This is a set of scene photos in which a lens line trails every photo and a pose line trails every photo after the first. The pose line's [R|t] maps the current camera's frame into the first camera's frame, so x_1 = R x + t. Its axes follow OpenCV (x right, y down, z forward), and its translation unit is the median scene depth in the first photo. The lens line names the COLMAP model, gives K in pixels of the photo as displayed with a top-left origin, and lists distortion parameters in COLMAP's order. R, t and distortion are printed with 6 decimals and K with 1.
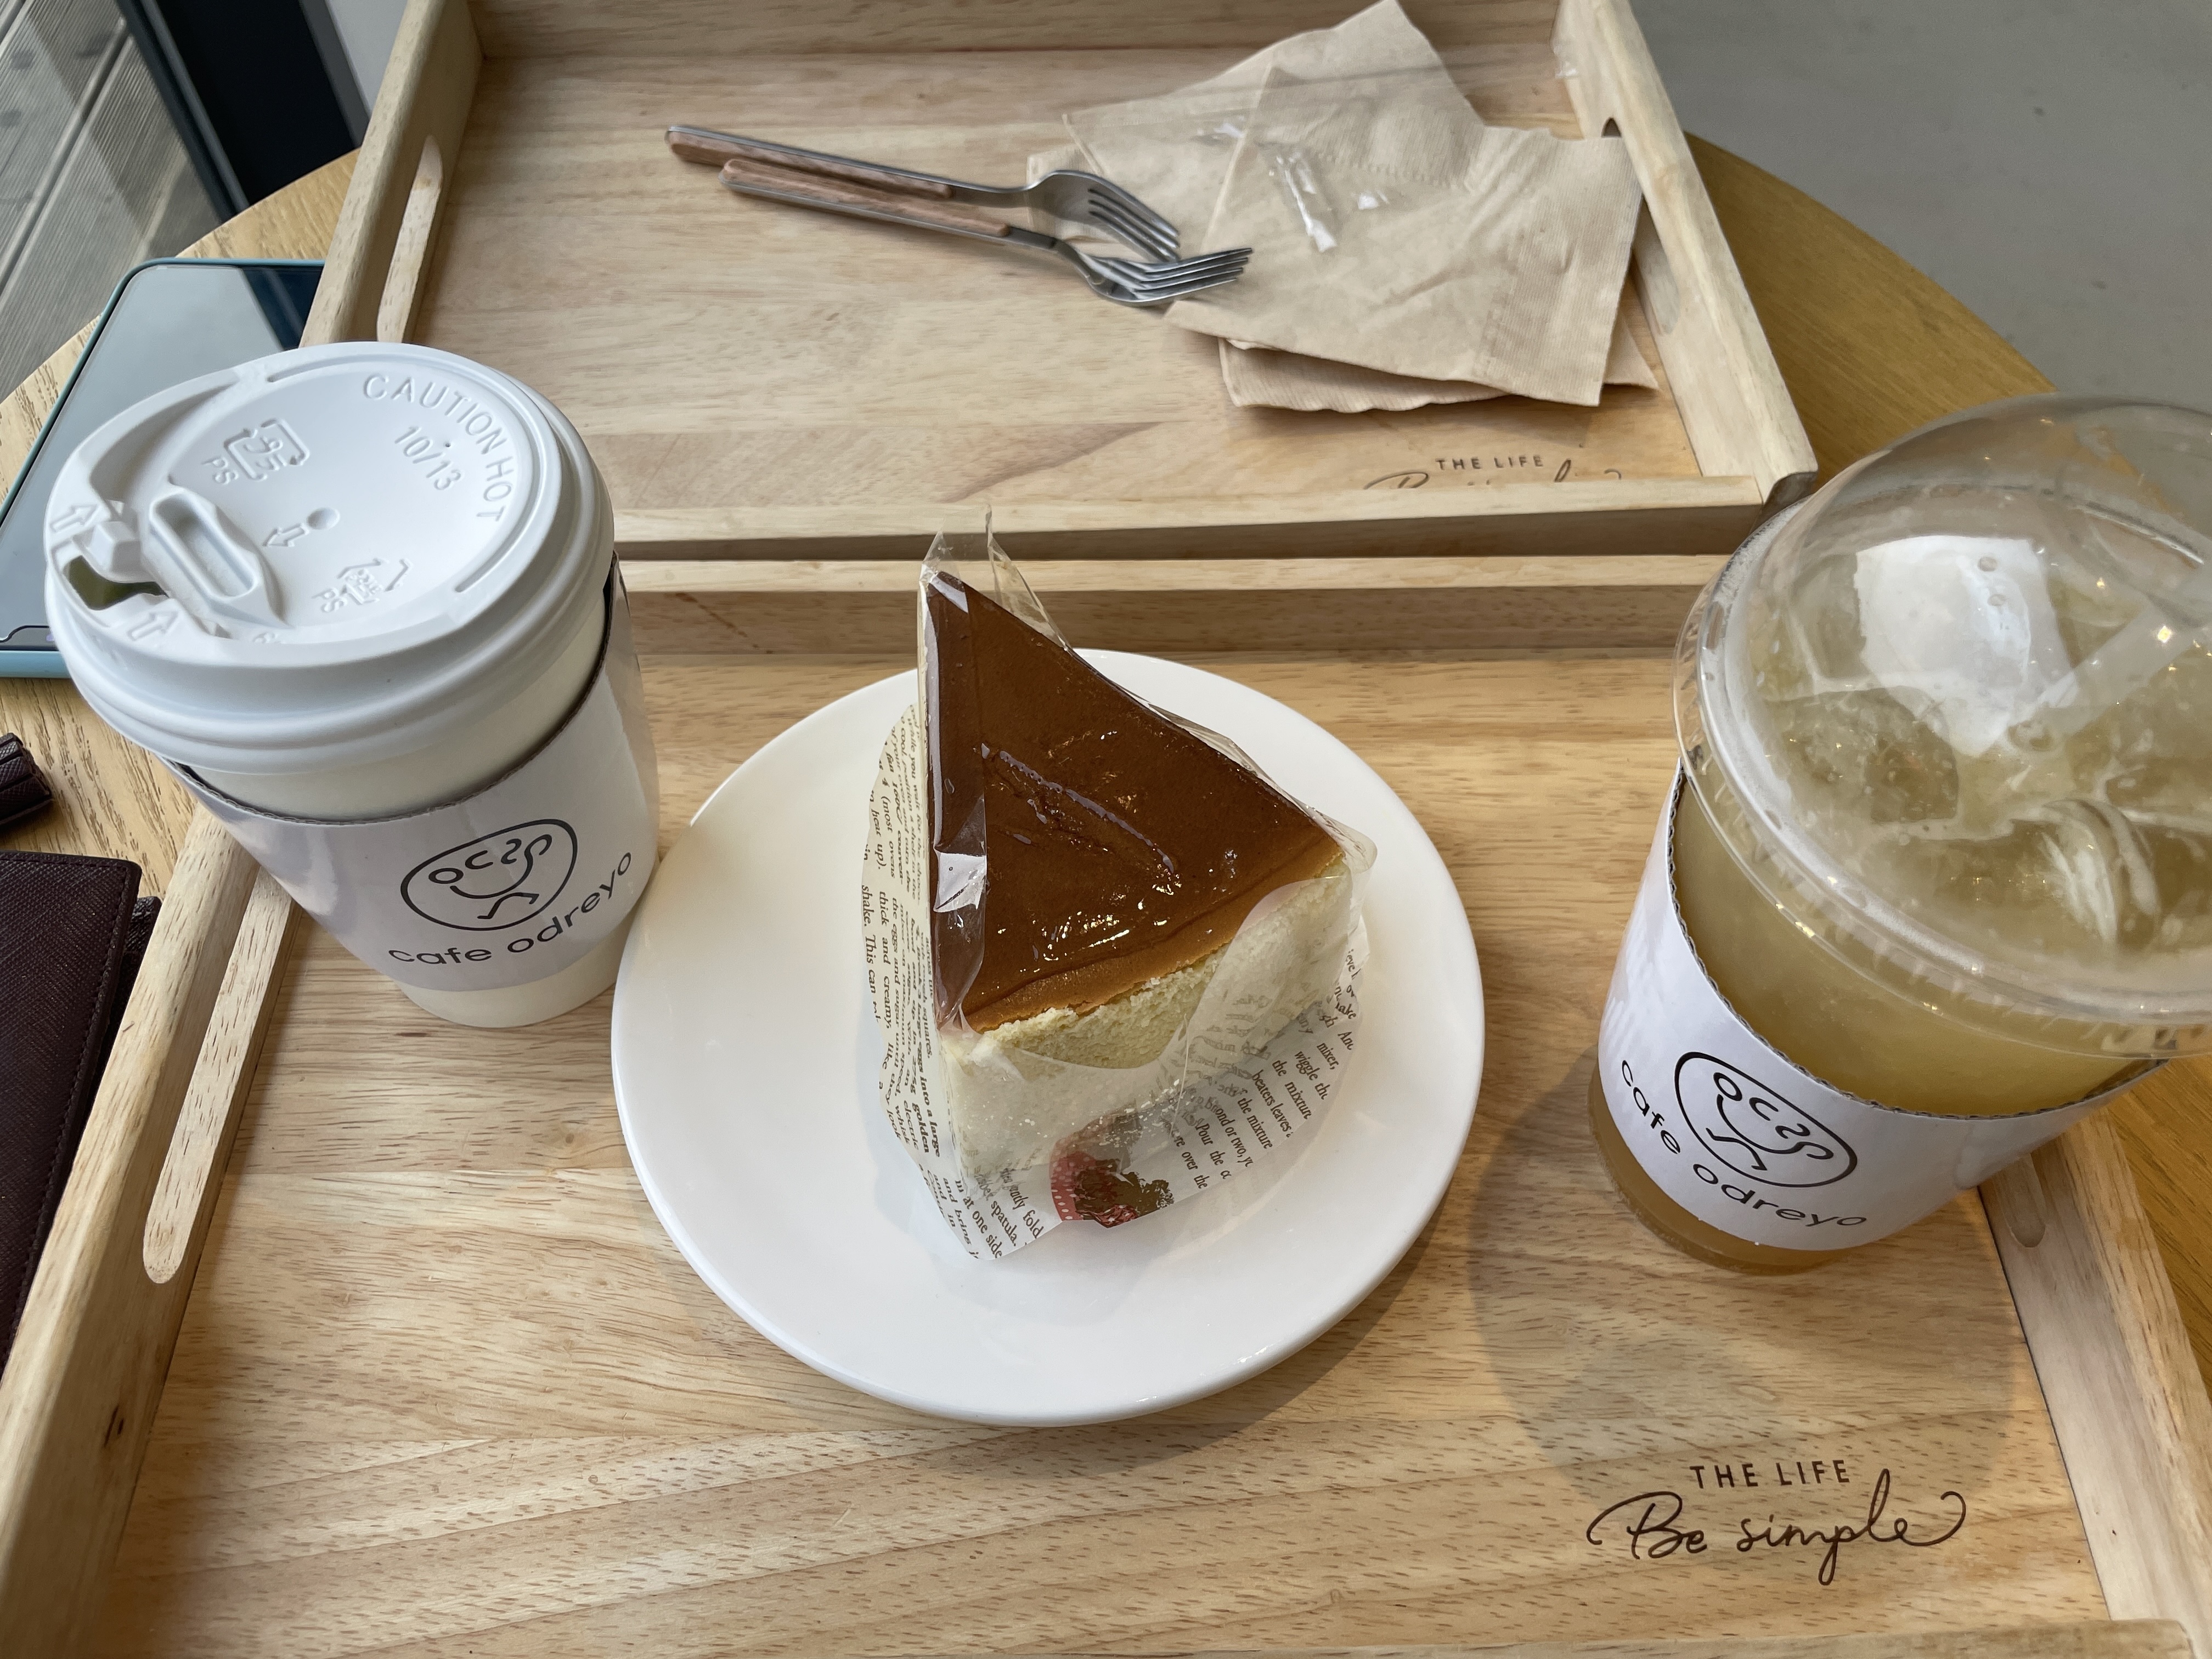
lens RADIAL K [[1684.7, 0, 1106.0], [0, 1684.7, 829.5], [0, 0, 1]] dist [0.079629, -0.128449]
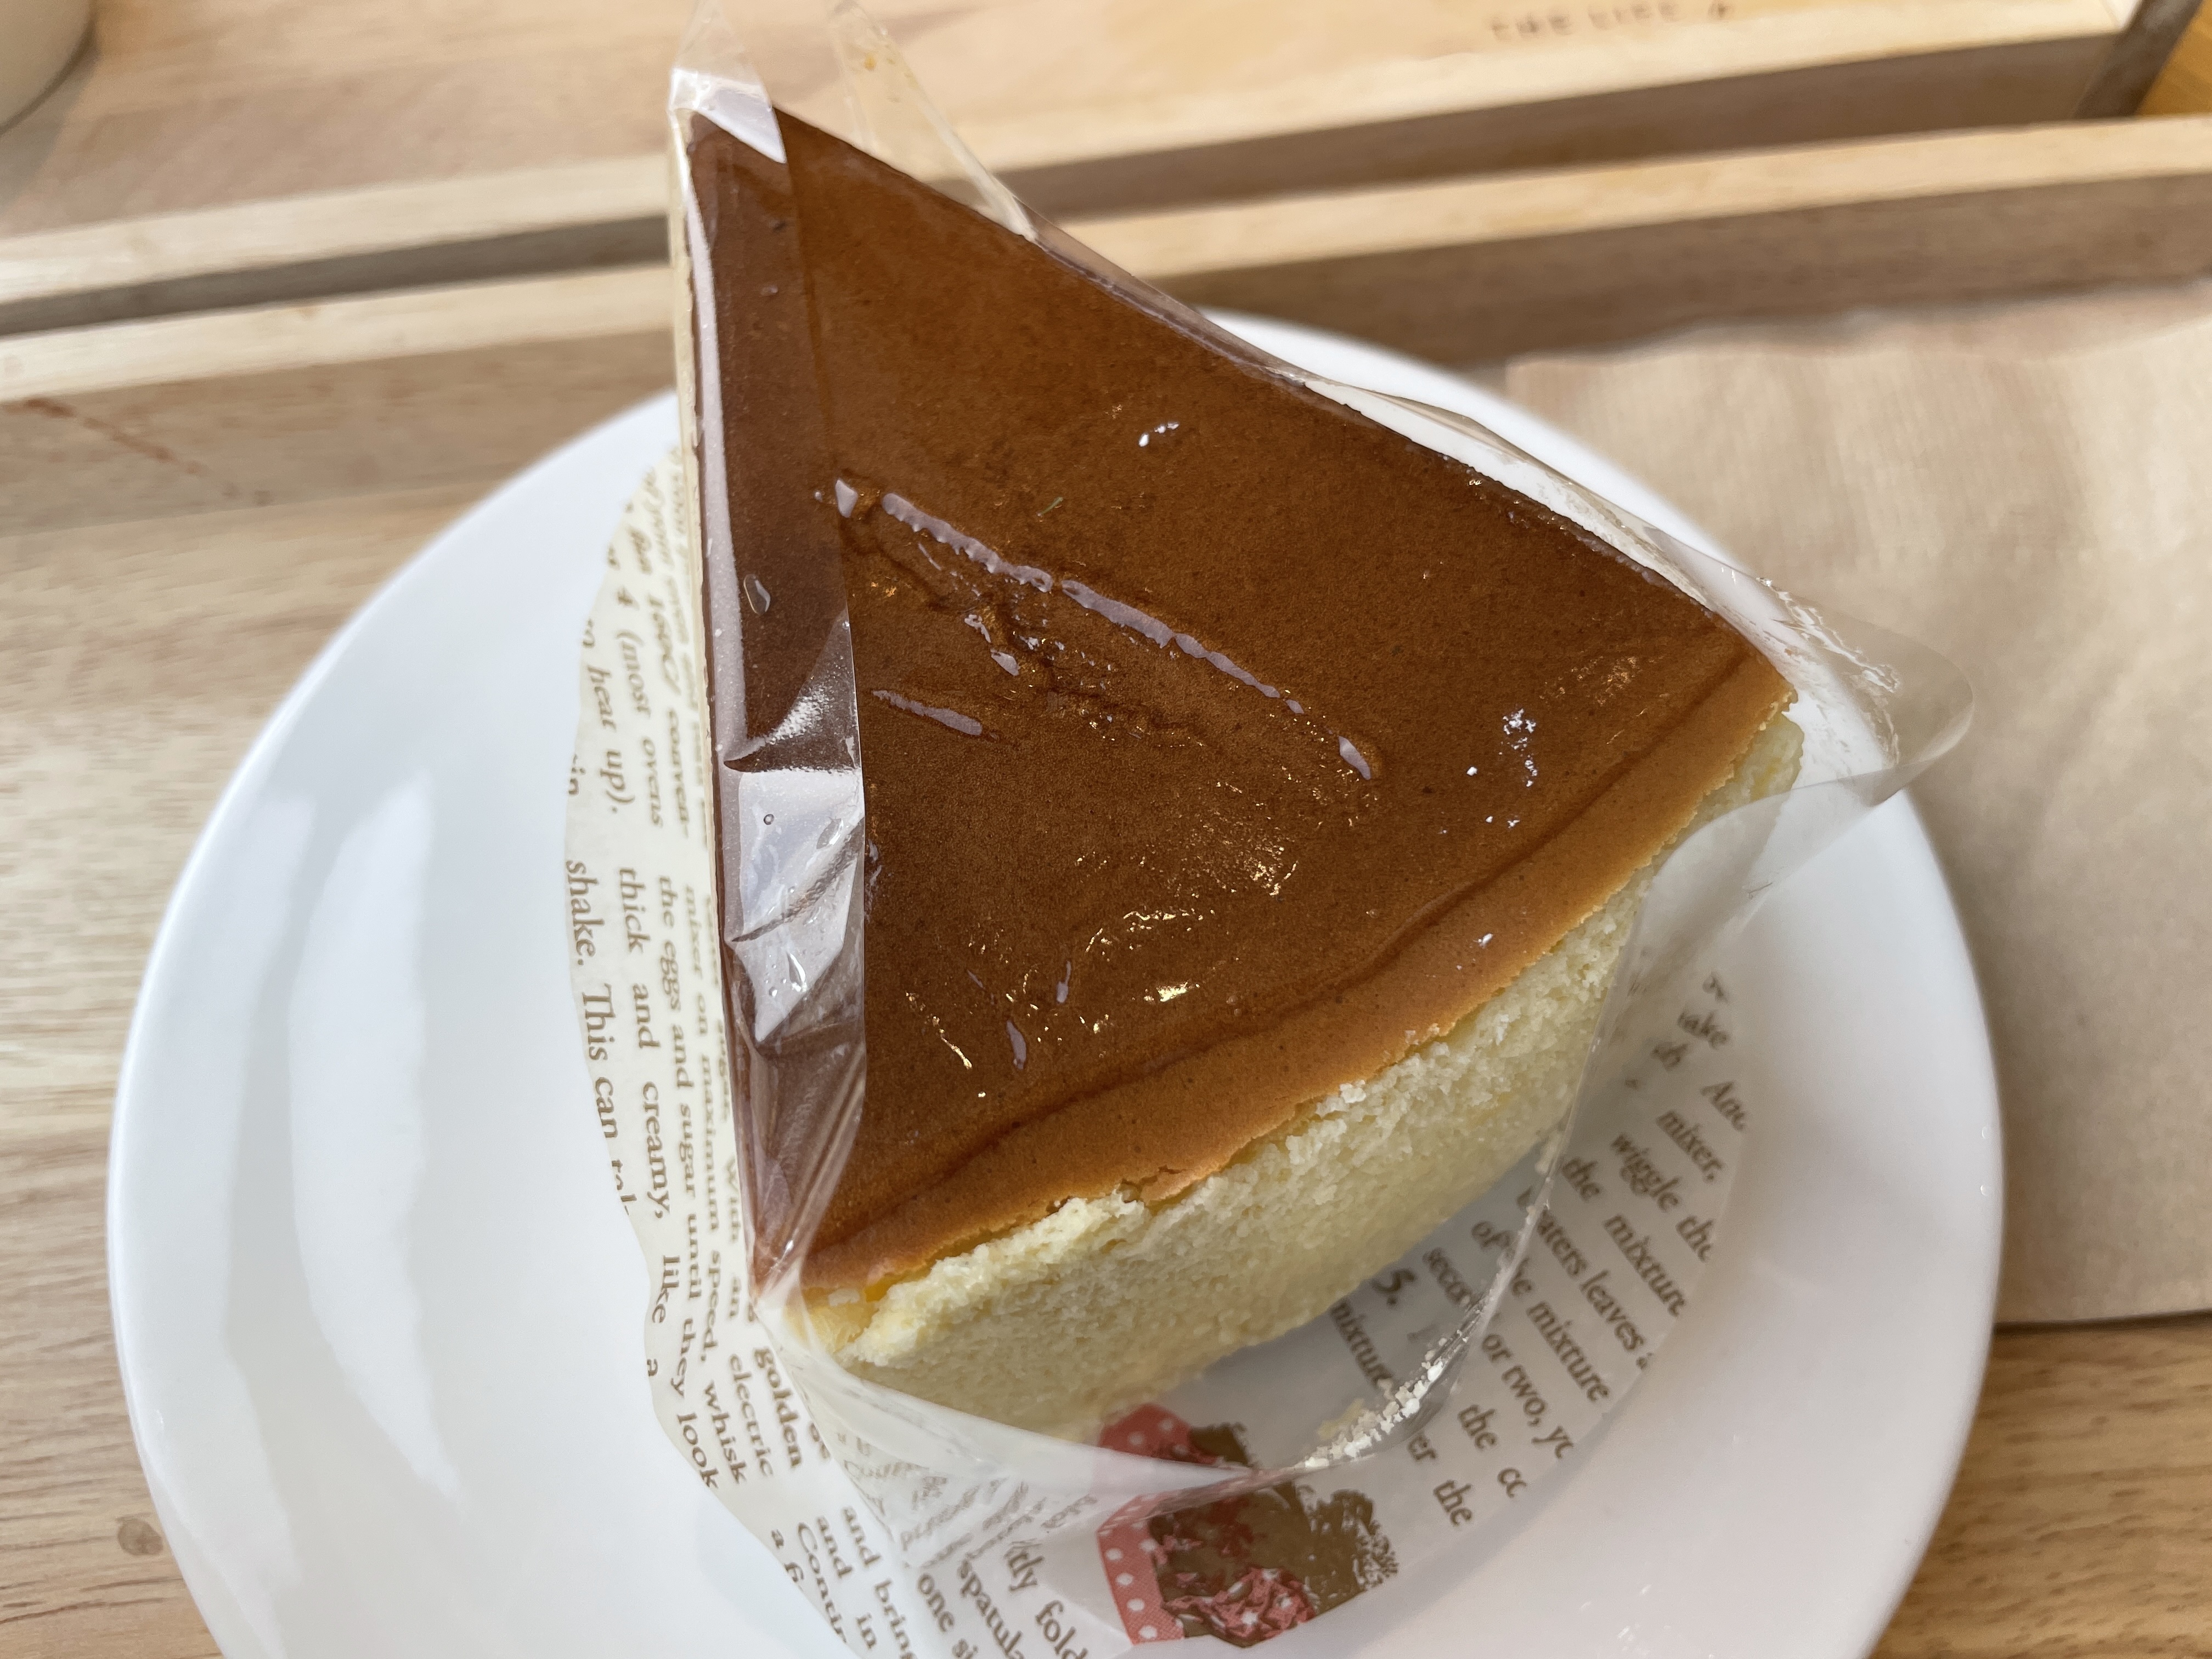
lens RADIAL K [[1684.7, 0, 1106.0], [0, 1684.7, 829.5], [0, 0, 1]] dist [0.079629, -0.128449]
pose [[0.997177, -0.074349, 0.010547, -0.021560], [0.072732, 0.991189, 0.110703, -0.009294], [-0.018685, -0.109624, 0.993798, 0.604711]]
